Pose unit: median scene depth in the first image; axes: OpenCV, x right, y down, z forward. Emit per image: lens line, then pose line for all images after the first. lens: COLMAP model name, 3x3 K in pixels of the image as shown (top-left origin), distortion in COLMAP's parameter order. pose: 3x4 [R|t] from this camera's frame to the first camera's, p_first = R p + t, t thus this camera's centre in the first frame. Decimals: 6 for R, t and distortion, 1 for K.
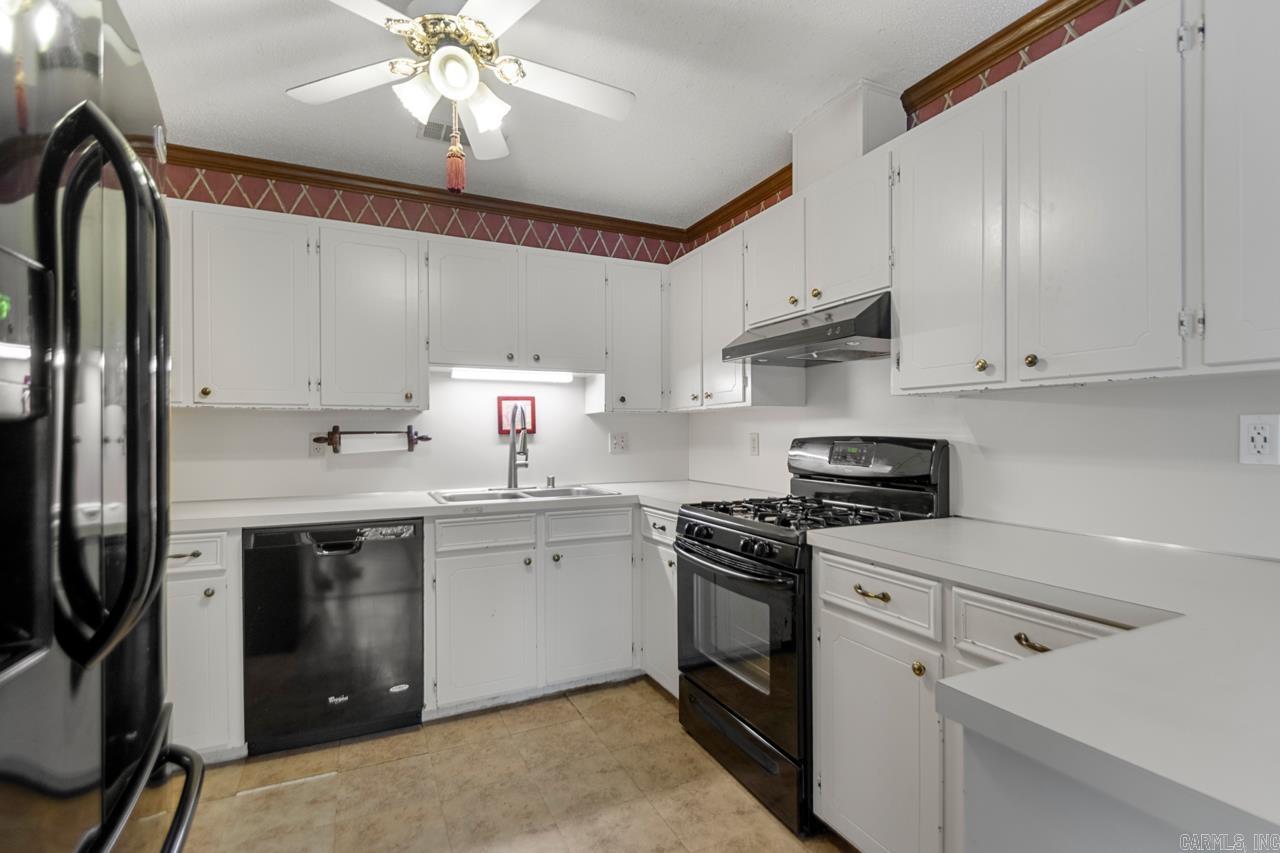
lens RADIAL K [[600.6, 0, 646.6], [0, 600.6, 428.2], [0, 0, 1]] dist [0.005009, -0.000365]
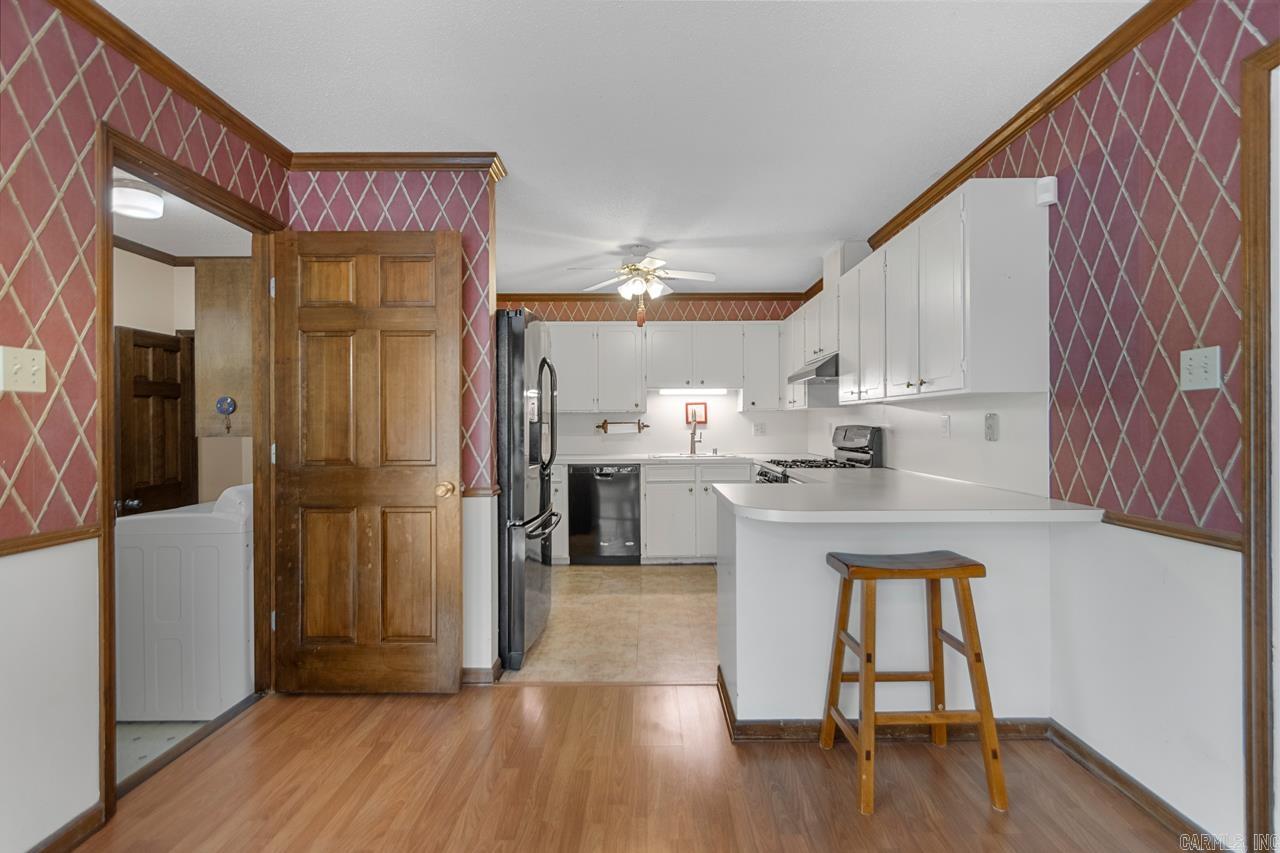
lens RADIAL K [[600.6, 0, 645.1], [0, 600.6, 422.6], [0, 0, 1]] dist [0.005009, -0.000365]
pose [[0.887873, 0.000703, -0.460088, 0.512799], [0.003980, 0.999950, 0.009209, -0.012012], [0.460071, -0.010007, 0.887826, -0.715676]]
